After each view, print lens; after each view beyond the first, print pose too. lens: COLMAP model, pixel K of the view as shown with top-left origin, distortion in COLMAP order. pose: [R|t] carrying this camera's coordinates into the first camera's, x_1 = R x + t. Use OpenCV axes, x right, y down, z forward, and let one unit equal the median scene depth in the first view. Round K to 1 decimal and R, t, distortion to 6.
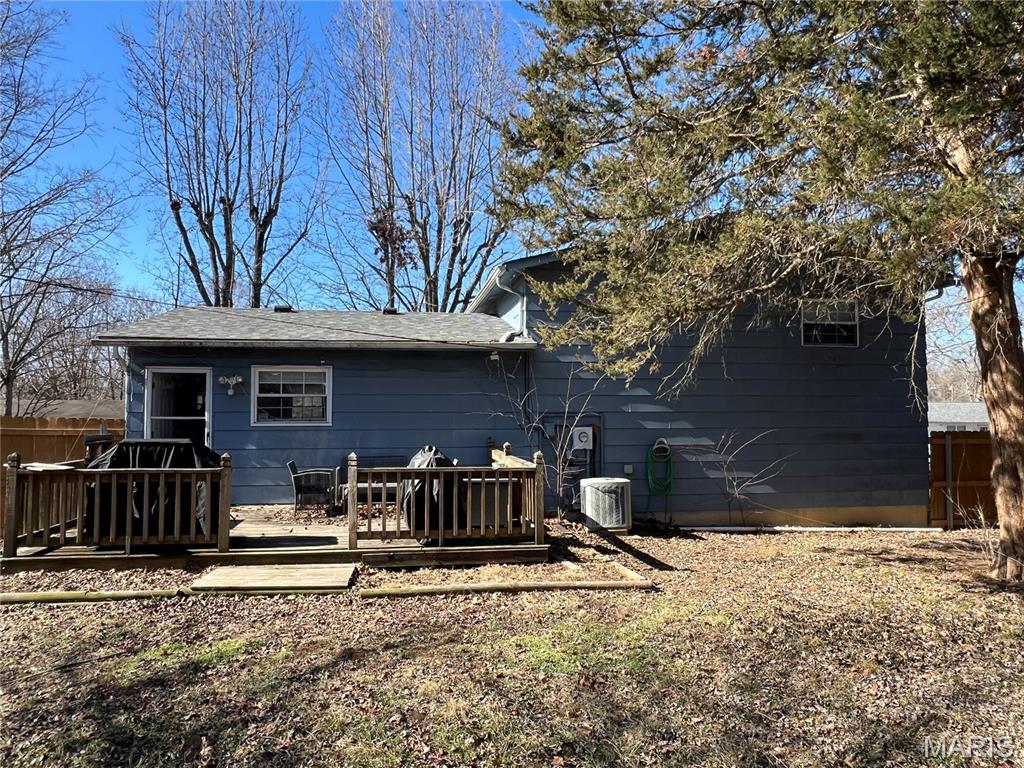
lens RADIAL K [[686.0, 0, 509.5], [0, 686.0, 377.4], [0, 0, 1]] dist [0.003705, -0.006062]
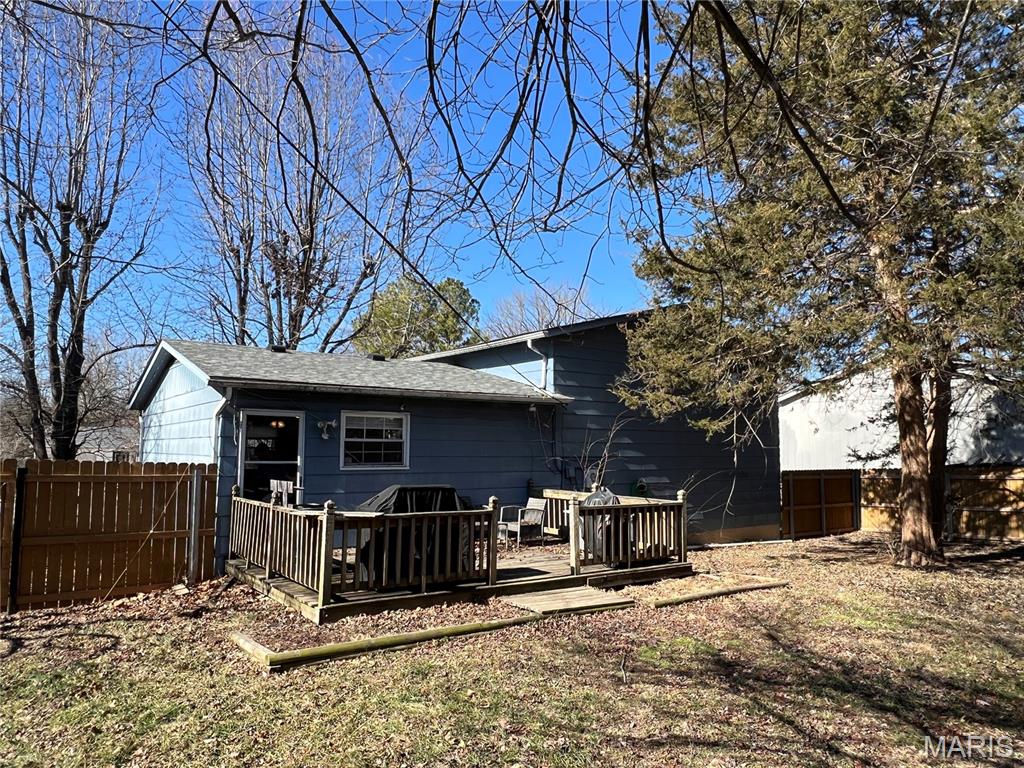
lens RADIAL K [[686.0, 0, 502.6], [0, 686.0, 383.1], [0, 0, 1]] dist [0.003705, -0.006062]
pose [[0.900418, 0.048572, 0.432306, -0.608368], [-0.029241, 0.998257, -0.051256, -0.012995], [-0.434042, 0.033511, 0.900269, -0.022393]]
